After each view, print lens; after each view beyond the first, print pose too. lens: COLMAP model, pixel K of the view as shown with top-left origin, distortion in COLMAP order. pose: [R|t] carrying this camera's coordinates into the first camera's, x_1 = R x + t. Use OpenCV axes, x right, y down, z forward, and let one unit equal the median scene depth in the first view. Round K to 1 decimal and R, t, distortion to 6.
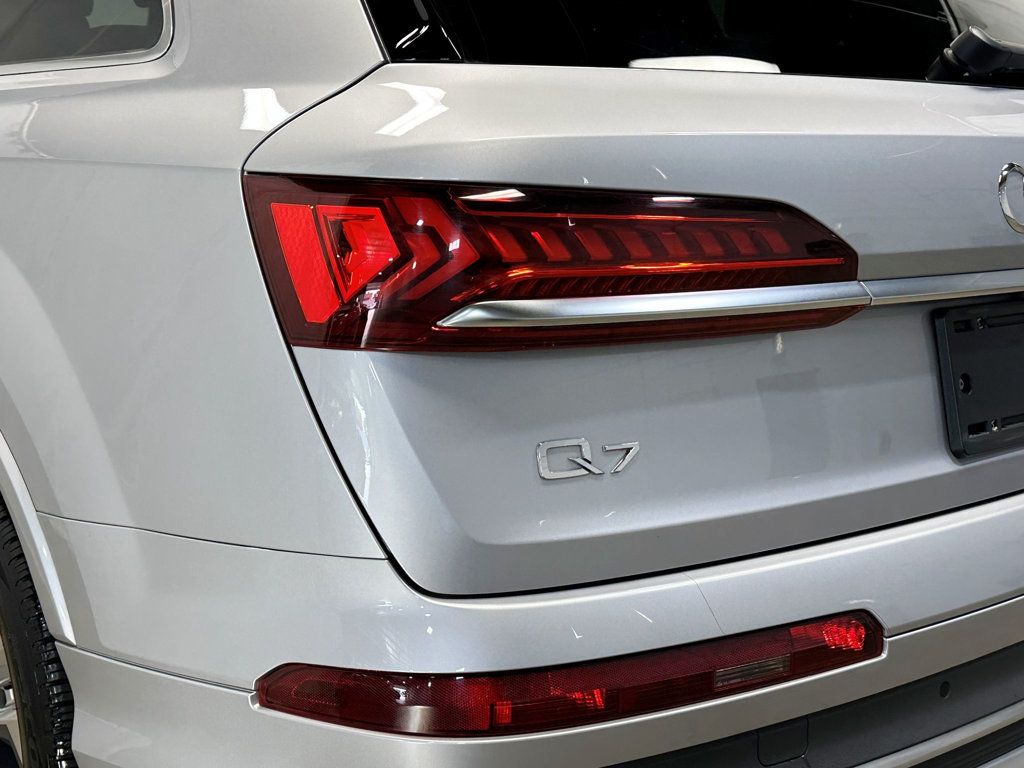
lens RADIAL K [[1324.4, 0, 516.6], [0, 1324.4, 385.5], [0, 0, 1]] dist [0.122396, 0.000000]
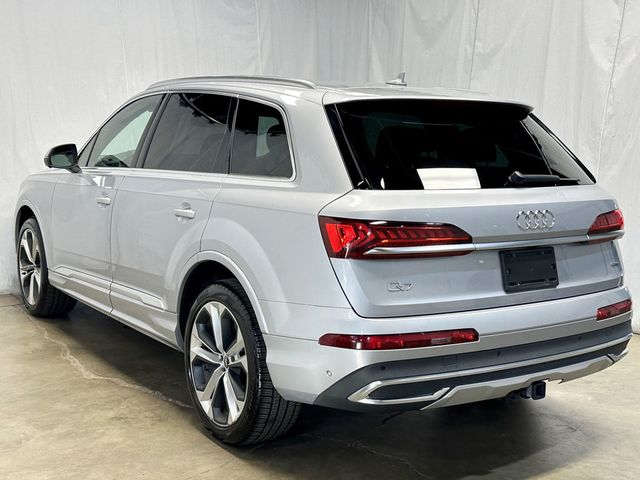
lens RADIAL K [[827.8, 0, 315.0], [0, 827.8, 245.0], [0, 0, 1]] dist [0.122396, 0.000000]
pose [[0.993052, 0.016495, -0.116513, 0.085217], [-0.022677, 0.998393, -0.051928, 0.065071], [0.115470, 0.054209, 0.991831, -1.546244]]
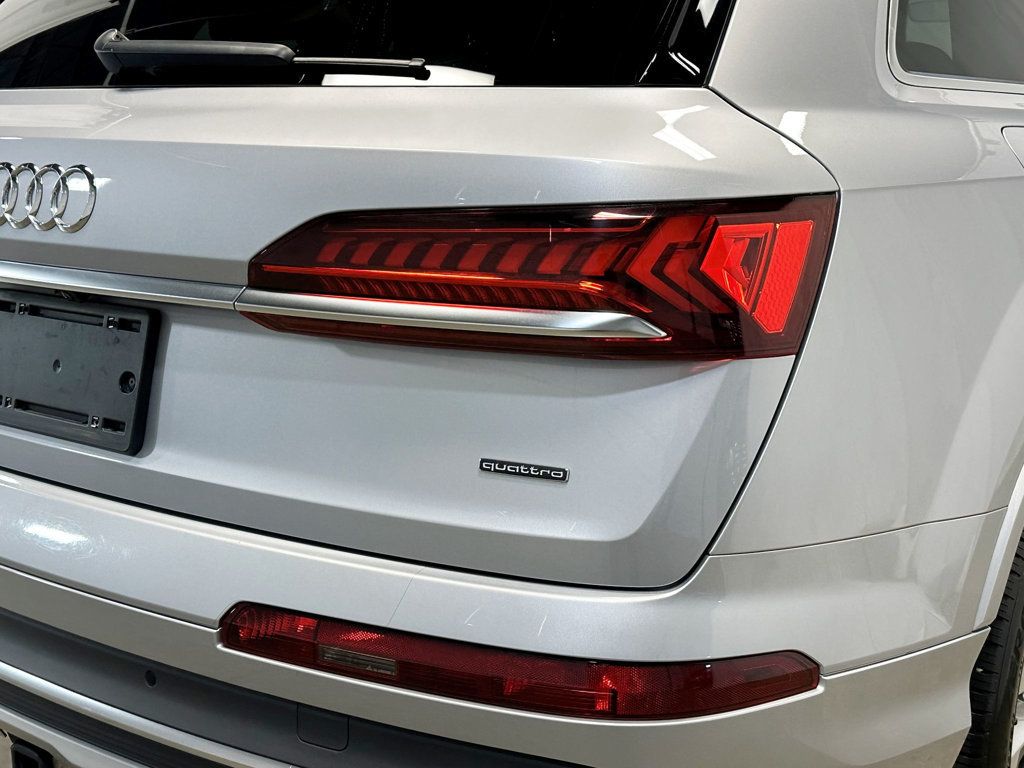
lens RADIAL K [[1324.4, 0, 518.2], [0, 1324.4, 385.4], [0, 0, 1]] dist [0.122396, 0.000000]
pose [[0.200110, 0.173200, -0.964343, 1.797588], [-0.180937, 0.973855, 0.137362, -0.252174], [0.962922, 0.146998, 0.226216, 1.386753]]
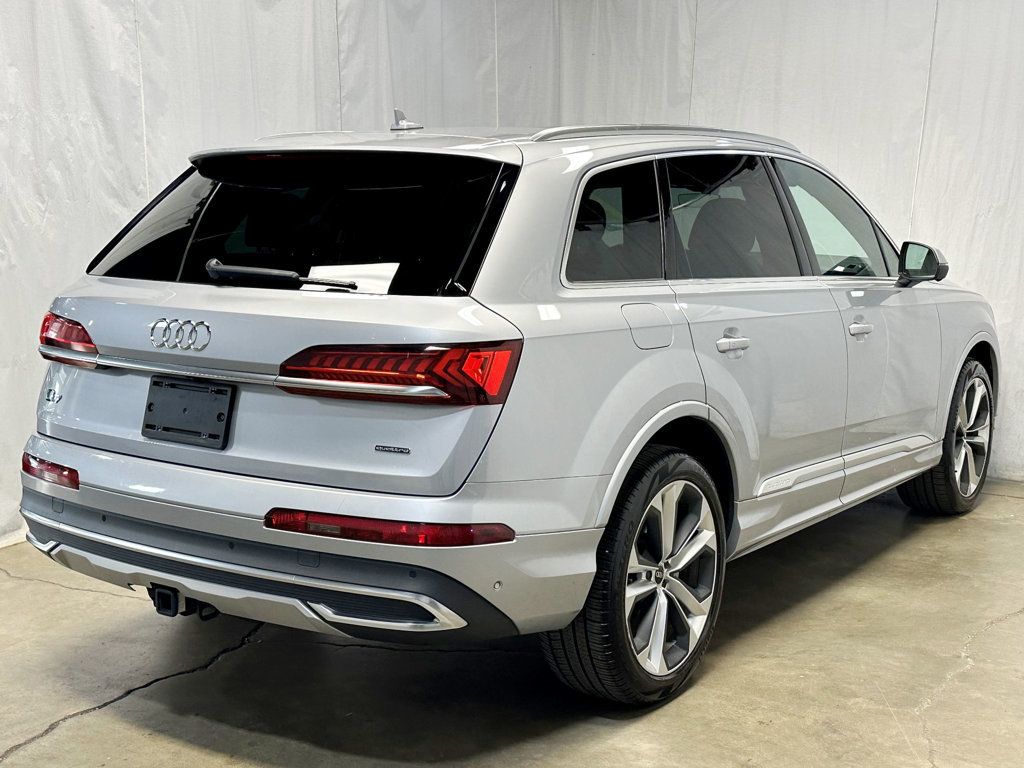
lens RADIAL K [[1324.4, 0, 518.8], [0, 1324.4, 384.8], [0, 0, 1]] dist [0.122396, 0.000000]
pose [[0.241277, 0.111034, -0.964084, 3.312947], [-0.190580, 0.979510, 0.065115, -0.381732], [0.951559, 0.168025, 0.257494, 1.186974]]
